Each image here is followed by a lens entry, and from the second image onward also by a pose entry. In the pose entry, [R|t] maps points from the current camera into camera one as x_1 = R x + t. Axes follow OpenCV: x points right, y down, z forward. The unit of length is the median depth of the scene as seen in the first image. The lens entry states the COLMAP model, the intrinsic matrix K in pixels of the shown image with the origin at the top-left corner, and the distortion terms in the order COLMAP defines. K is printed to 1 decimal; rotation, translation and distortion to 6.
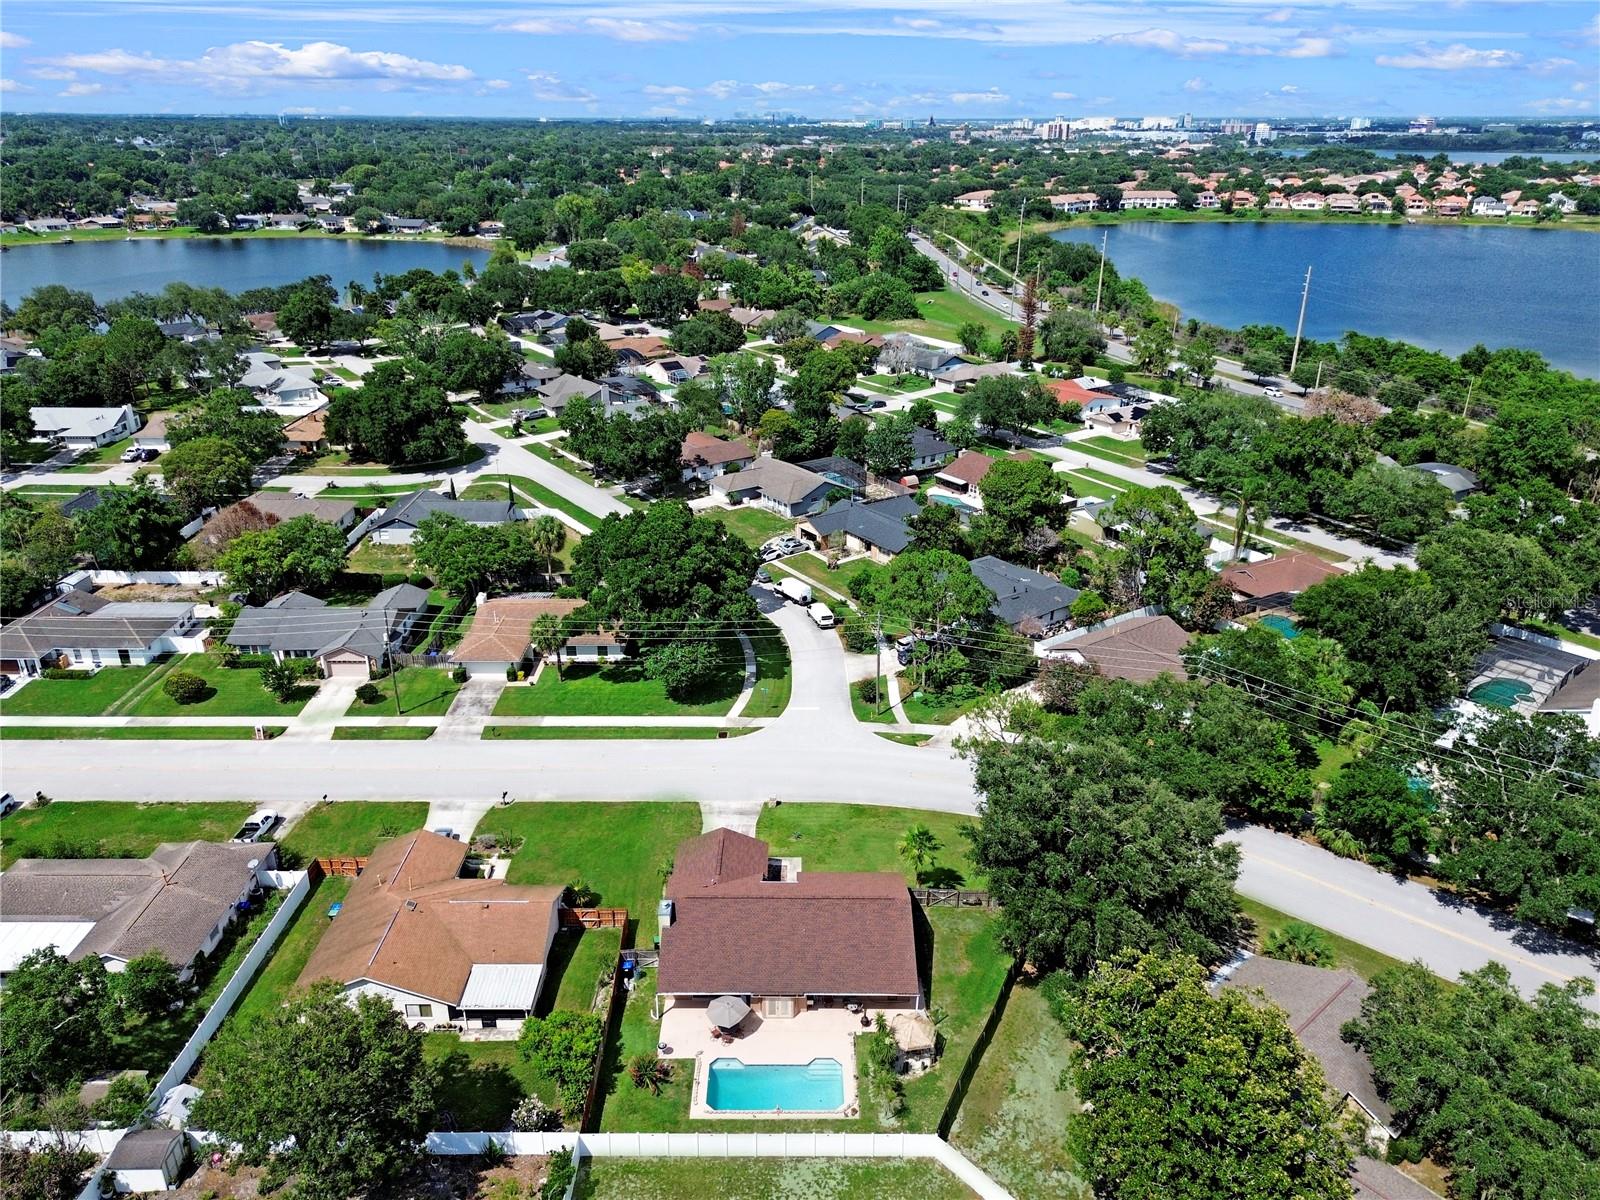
lens RADIAL K [[1114.1, 0, 799.9], [0, 1114.1, 641.6], [0, 0, 1]] dist [0.066336, -0.054669]
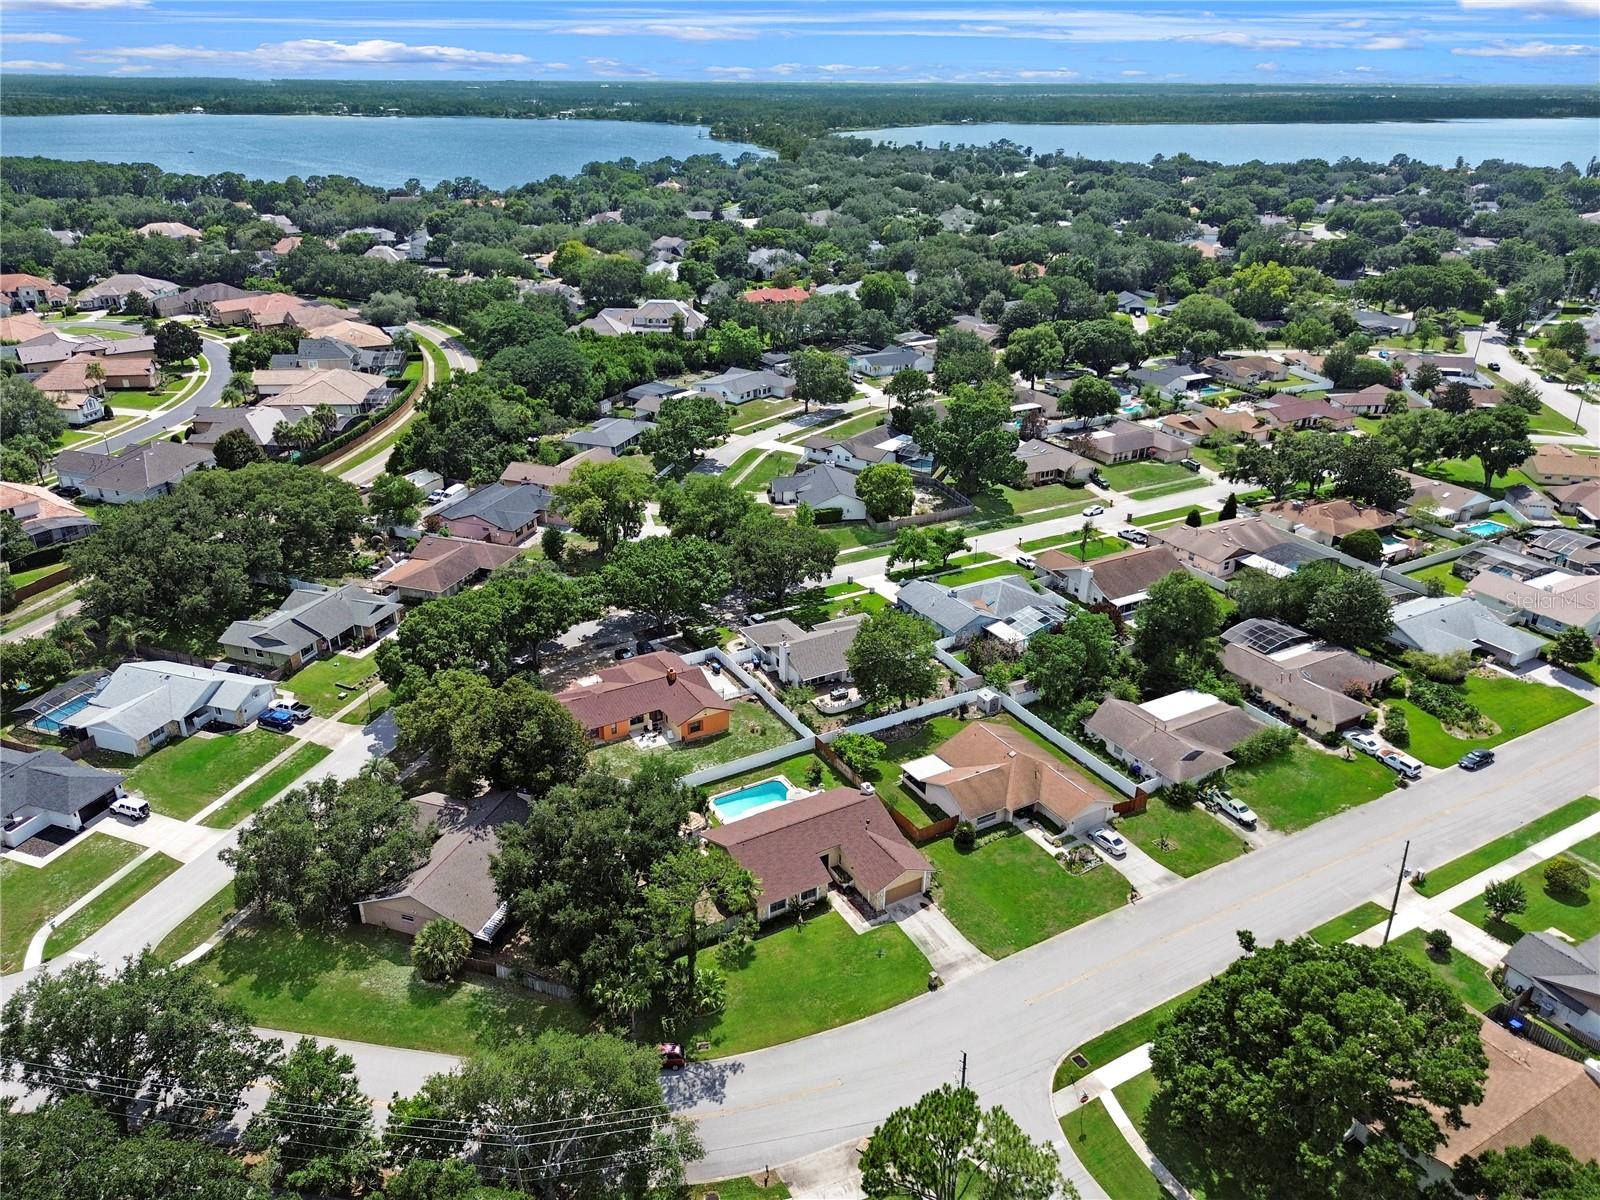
lens RADIAL K [[1139.4, 0, 802.6], [0, 1139.4, 591.0], [0, 0, 1]] dist [0.062263, -0.053314]
pose [[-0.861676, 0.200248, -0.466277, 0.259533], [-0.221910, 0.677643, 0.701110, -0.419572], [0.456365, 0.707602, -0.539472, 0.676650]]
